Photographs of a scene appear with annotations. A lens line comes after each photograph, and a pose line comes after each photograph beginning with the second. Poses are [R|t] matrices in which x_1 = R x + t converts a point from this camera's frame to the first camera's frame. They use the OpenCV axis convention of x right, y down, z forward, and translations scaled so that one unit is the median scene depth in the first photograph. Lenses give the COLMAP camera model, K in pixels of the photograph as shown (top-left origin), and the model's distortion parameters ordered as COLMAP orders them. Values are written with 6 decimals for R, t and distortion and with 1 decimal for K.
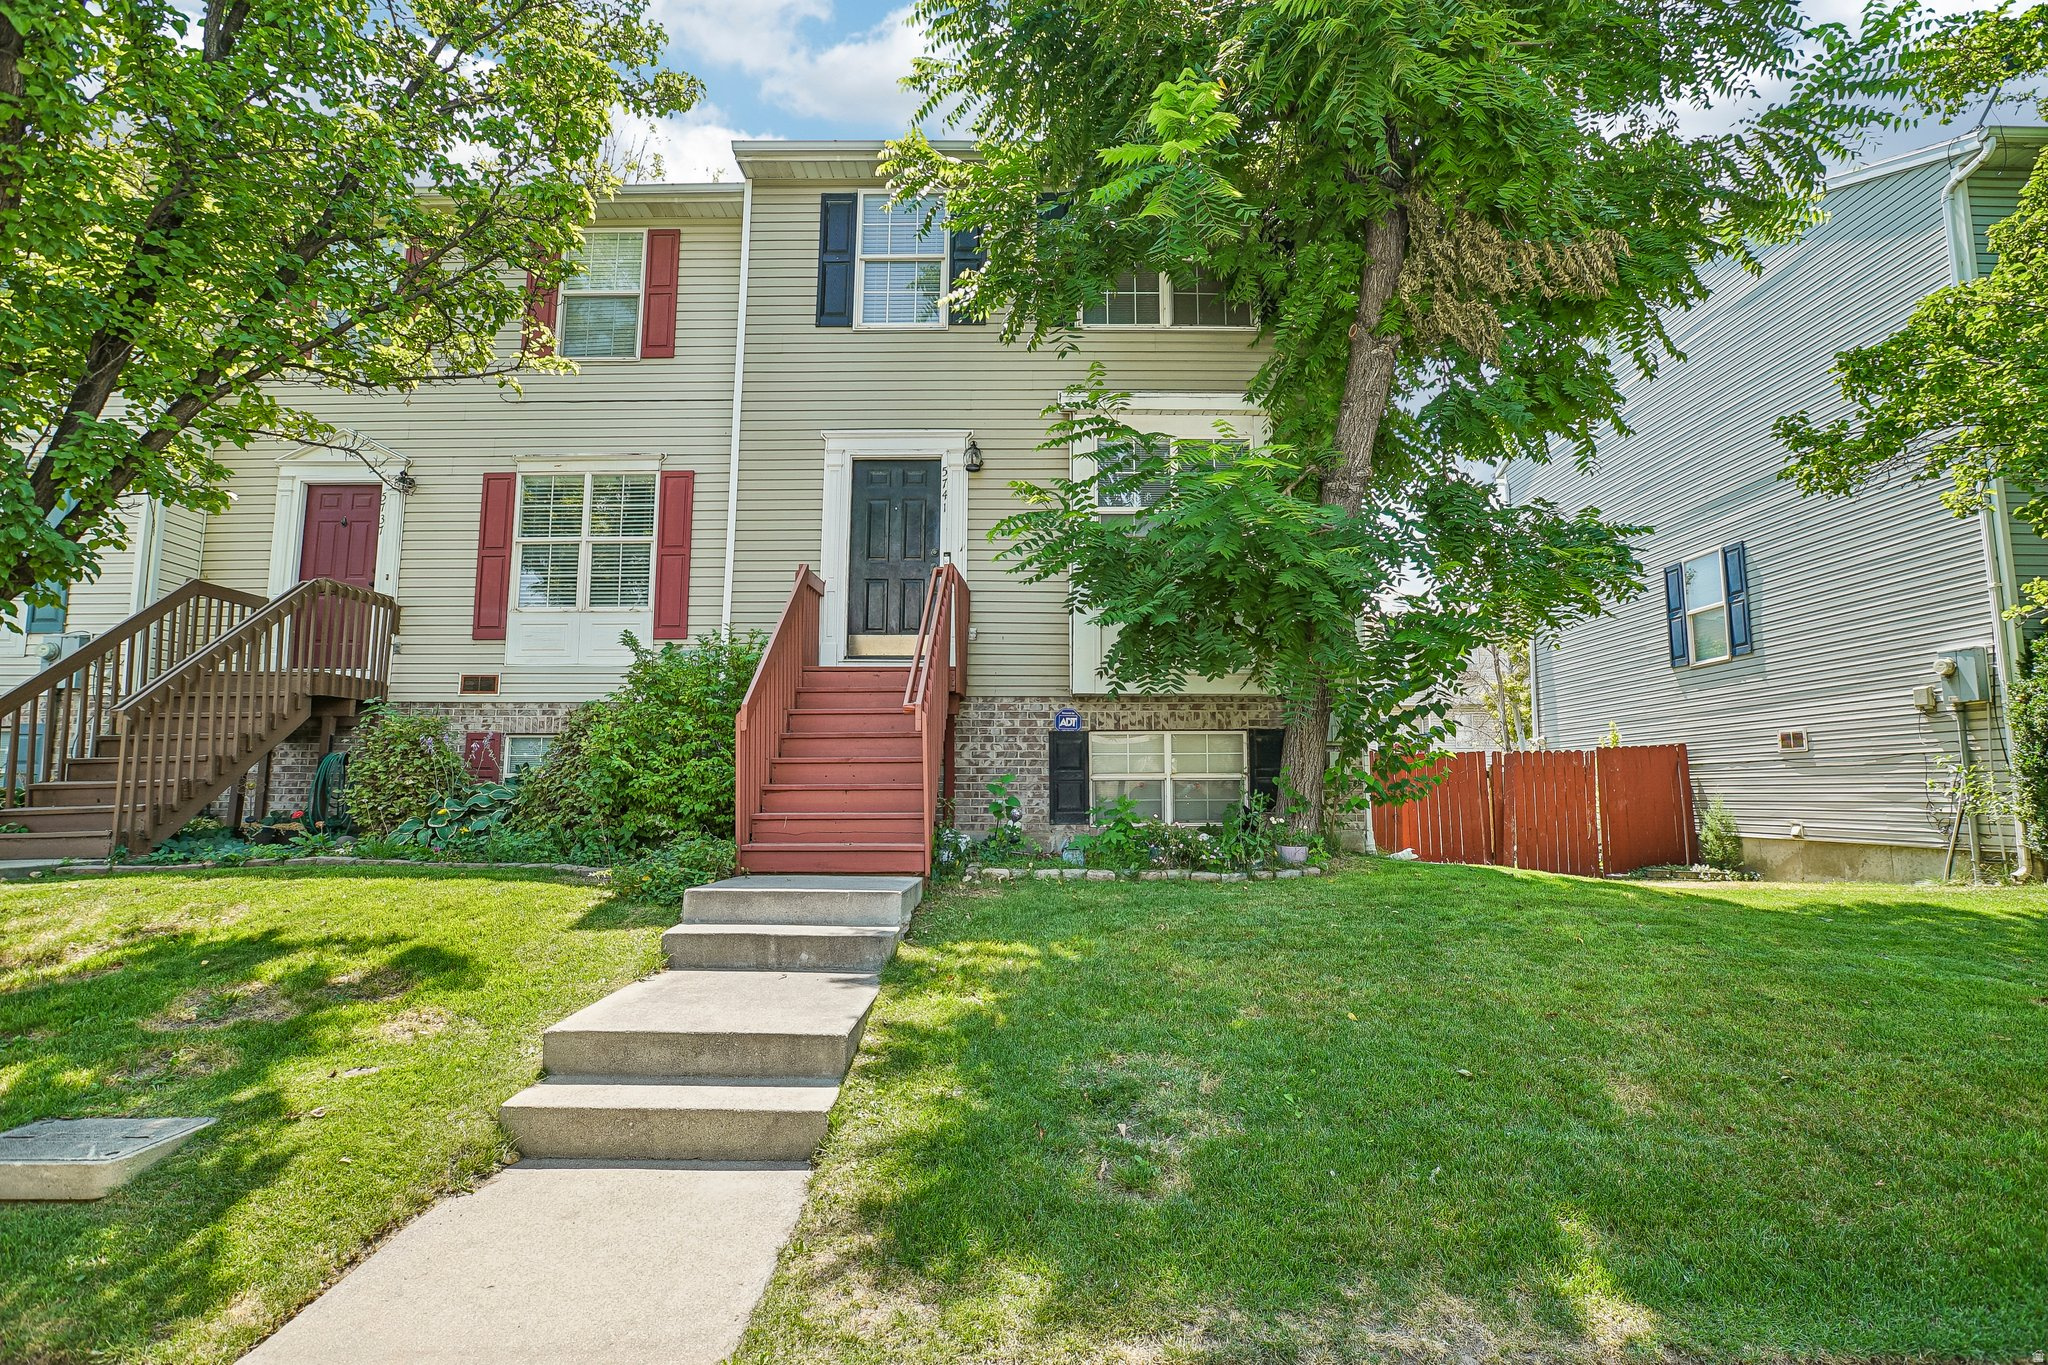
lens RADIAL K [[939.9, 0, 1034.7], [0, 939.9, 695.1], [0, 0, 1]] dist [-0.044853, 0.014271]
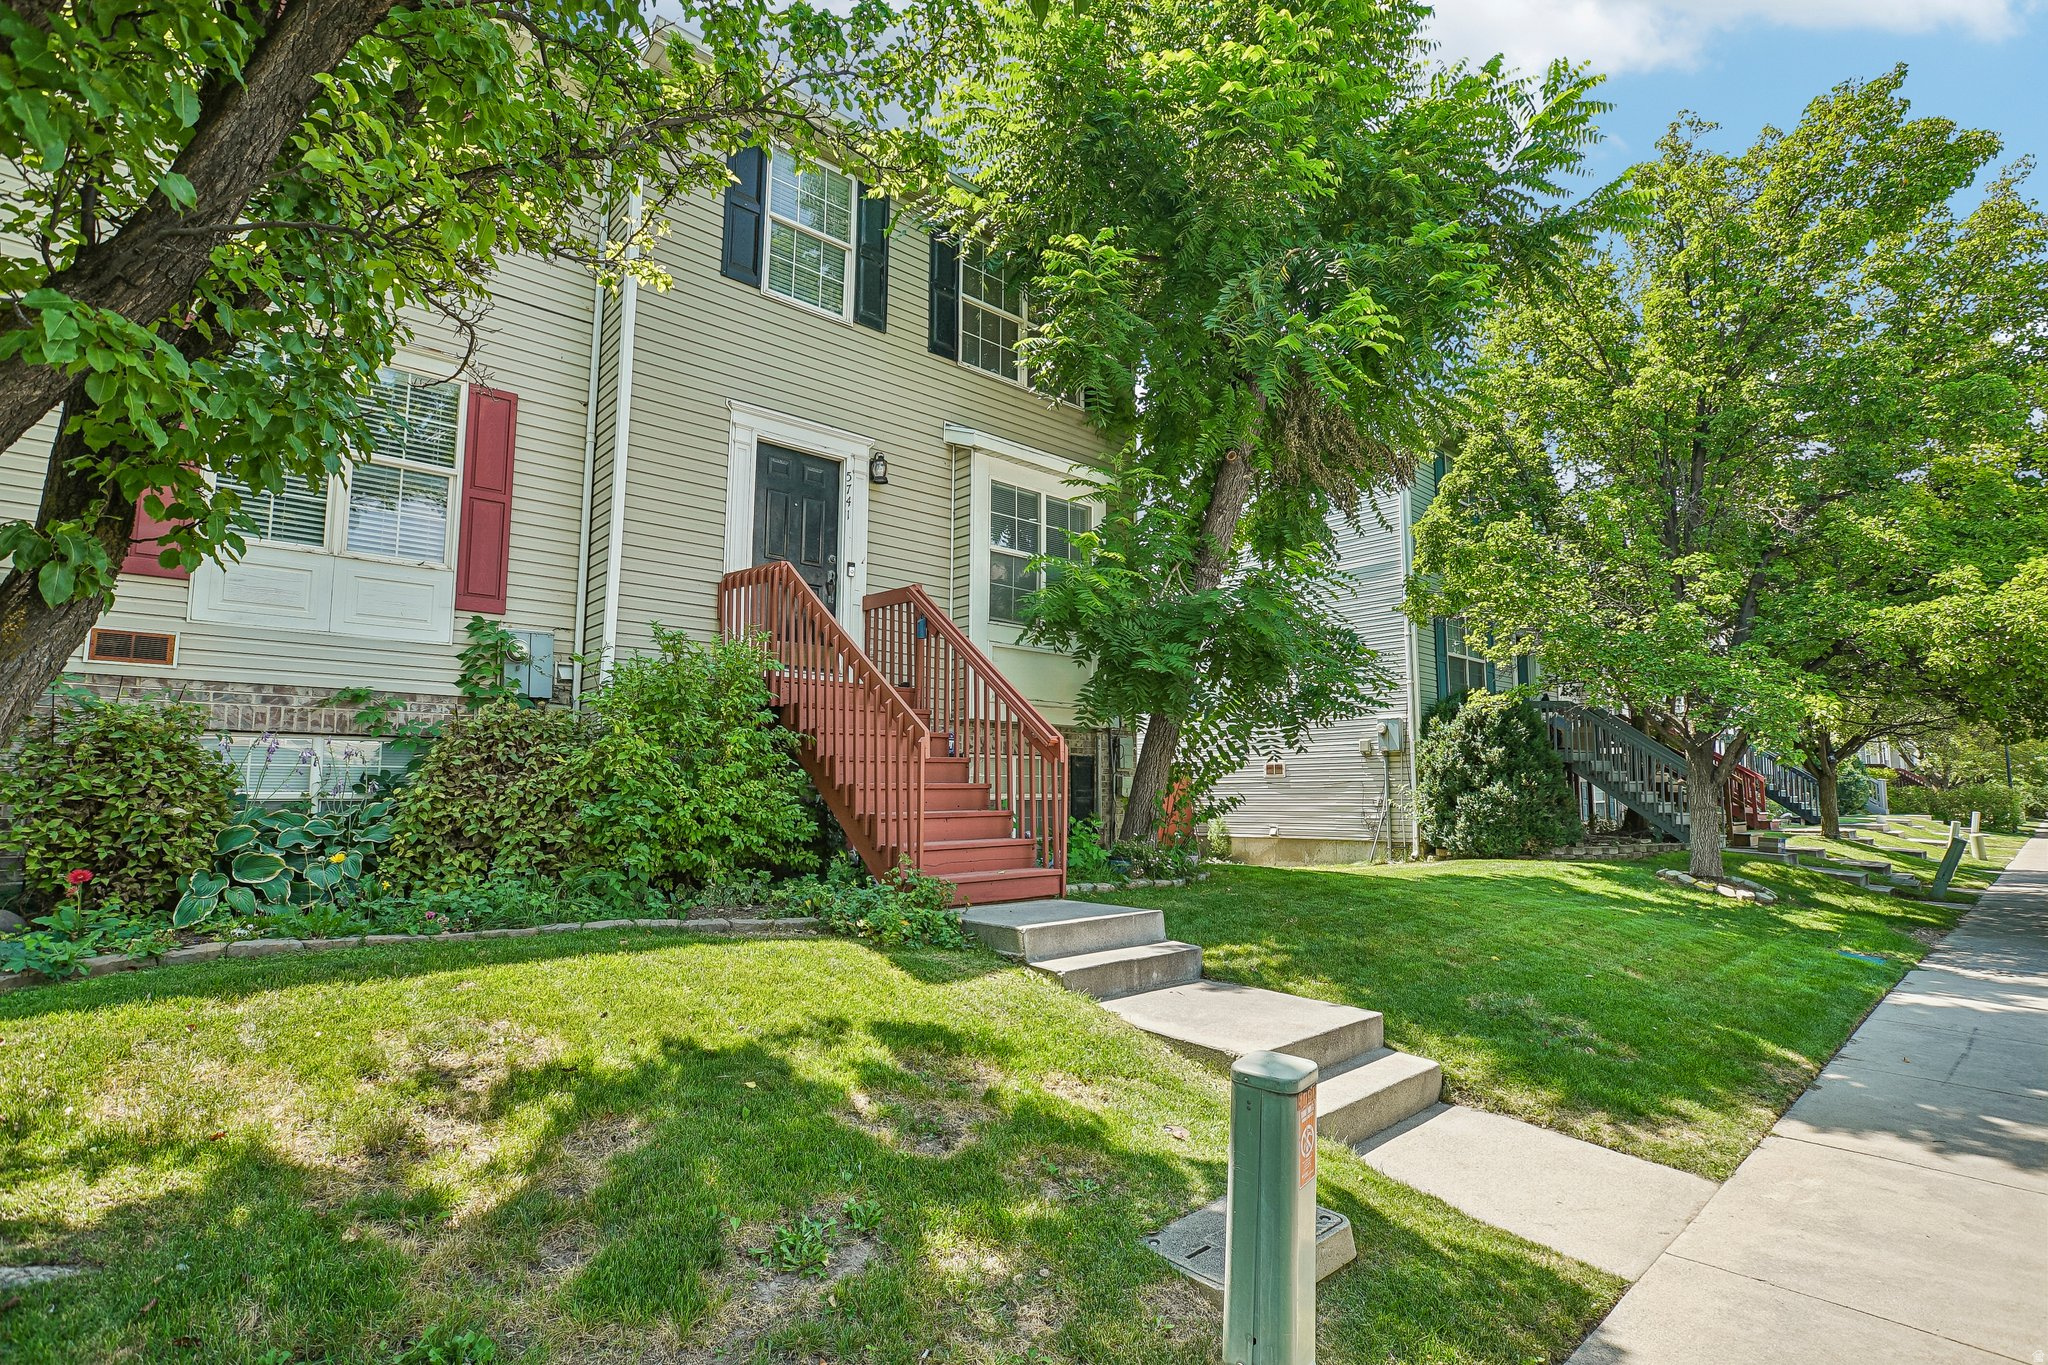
lens RADIAL K [[967.3, 0, 1036.5], [0, 967.3, 695.0], [0, 0, 1]] dist [-0.044567, 0.016355]
pose [[0.741083, 0.067804, 0.667981, -0.592298], [-0.066994, 0.997390, -0.026915, -0.003199], [-0.668063, -0.024804, 0.743691, 0.137895]]
